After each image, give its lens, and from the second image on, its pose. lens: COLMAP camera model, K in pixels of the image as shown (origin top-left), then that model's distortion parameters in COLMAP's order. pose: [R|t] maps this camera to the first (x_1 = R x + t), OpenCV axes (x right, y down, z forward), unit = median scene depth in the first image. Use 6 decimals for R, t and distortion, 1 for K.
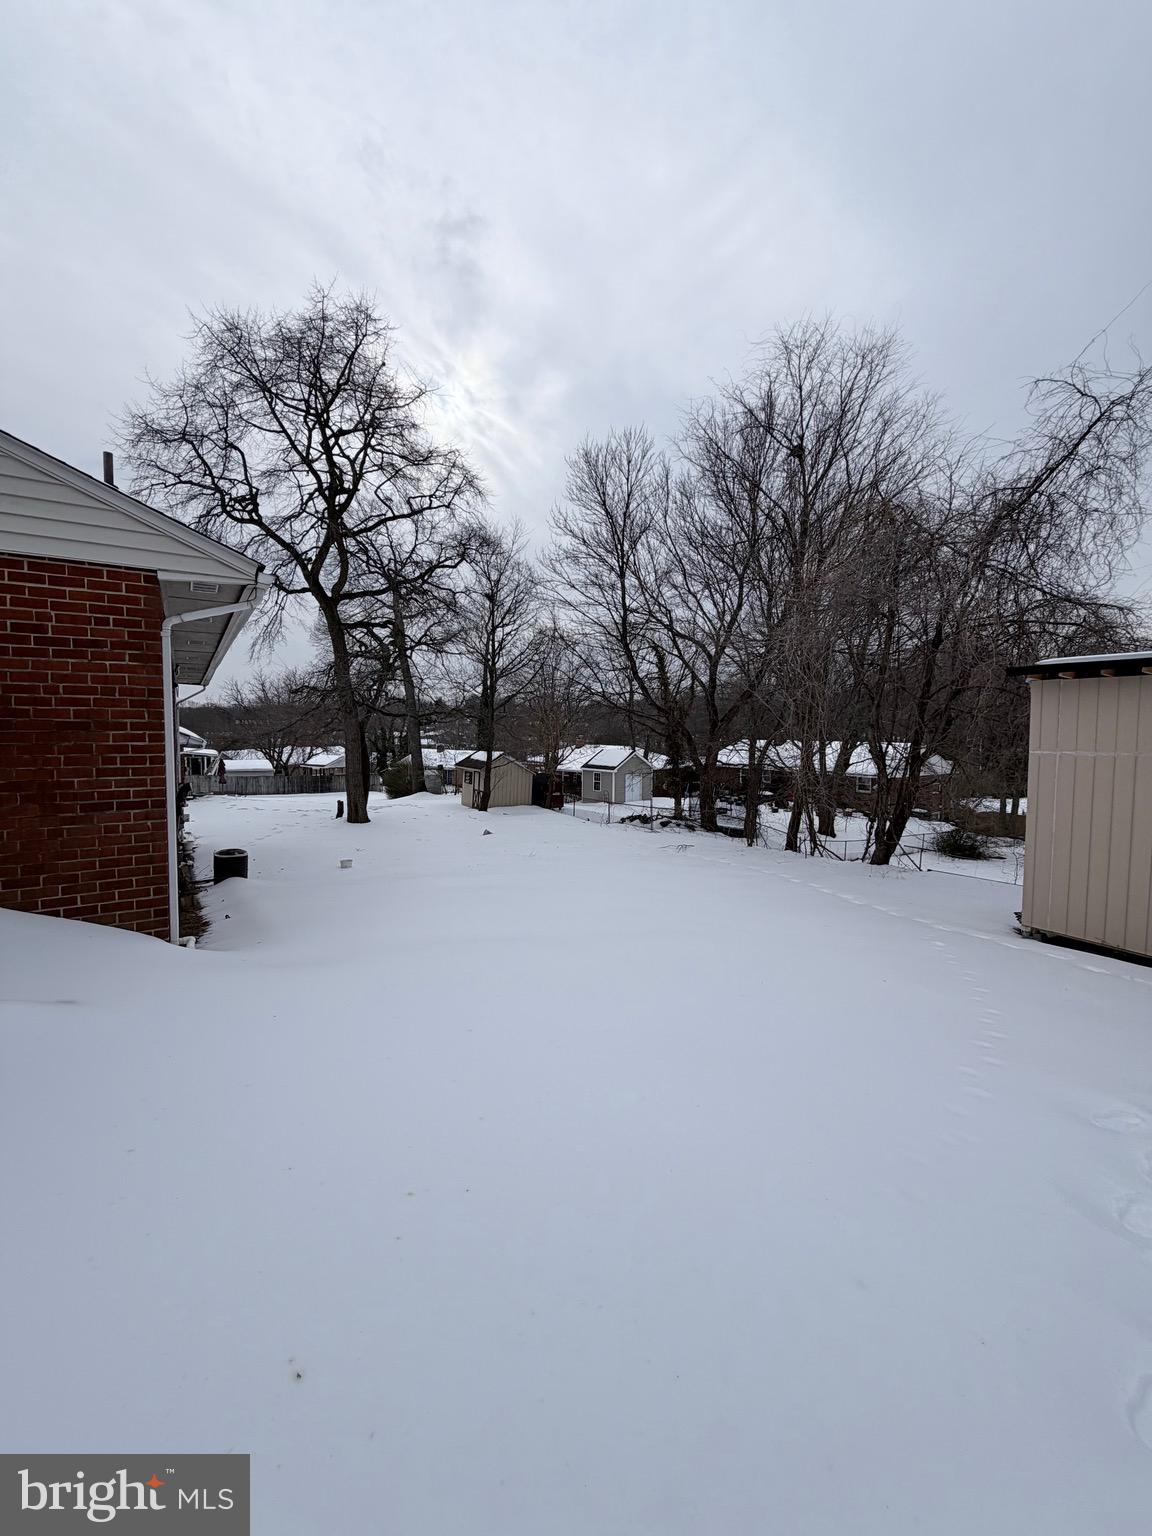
lens RADIAL K [[614.8, 0, 572.8], [0, 614.8, 762.0], [0, 0, 1]] dist [0.000374, -0.000099]
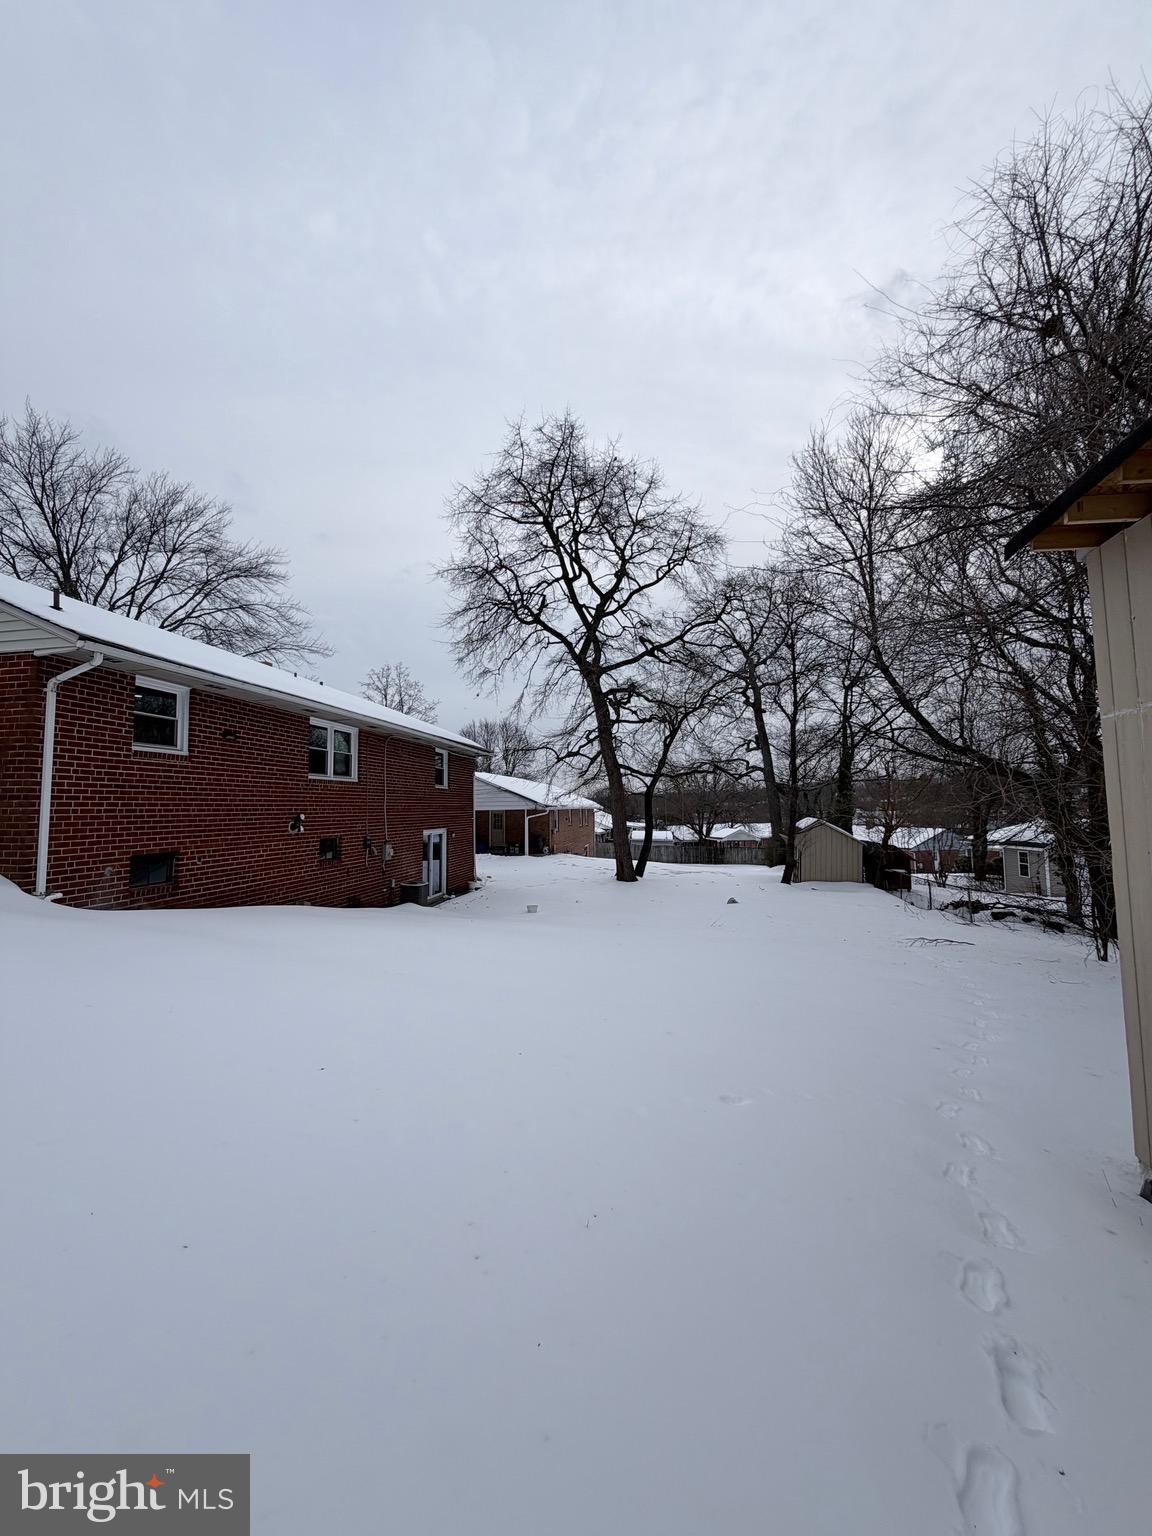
lens RADIAL K [[614.8, 0, 572.8], [0, 614.8, 762.0], [0, 0, 1]] dist [0.000374, -0.000099]
pose [[0.763759, -0.060898, -0.642622, 0.254517], [-0.020122, 0.992810, -0.117998, 0.018862], [0.645187, 0.103053, 0.757043, 0.130195]]
